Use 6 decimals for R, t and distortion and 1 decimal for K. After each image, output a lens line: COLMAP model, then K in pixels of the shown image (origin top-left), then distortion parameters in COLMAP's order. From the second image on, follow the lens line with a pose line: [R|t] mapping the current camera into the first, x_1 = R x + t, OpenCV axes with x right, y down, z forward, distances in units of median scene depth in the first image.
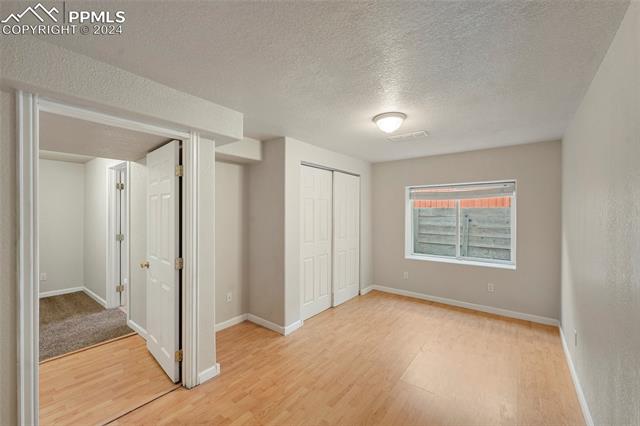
lens RADIAL K [[257.4, 0, 320.0], [0, 257.4, 213.0], [0, 0, 1]] dist [0.002243, 0.000101]
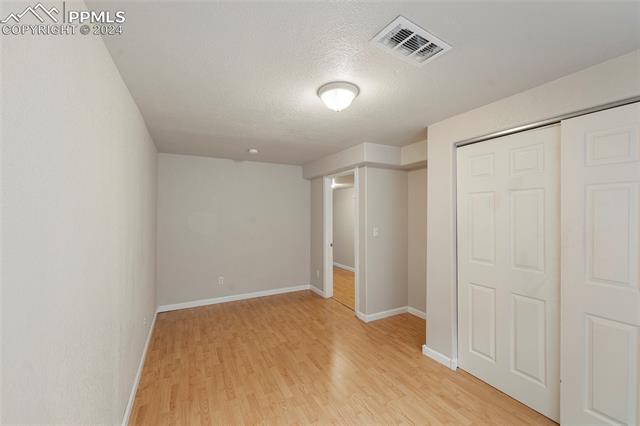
lens RADIAL K [[257.4, 0, 320.0], [0, 257.4, 213.0], [0, 0, 1]] dist [0.002243, 0.000101]
pose [[-0.411360, 0.000461, -0.911473, 0.904725], [-0.000687, 0.999999, 0.000816, -0.007251], [0.911473, 0.000962, -0.411359, 1.153835]]
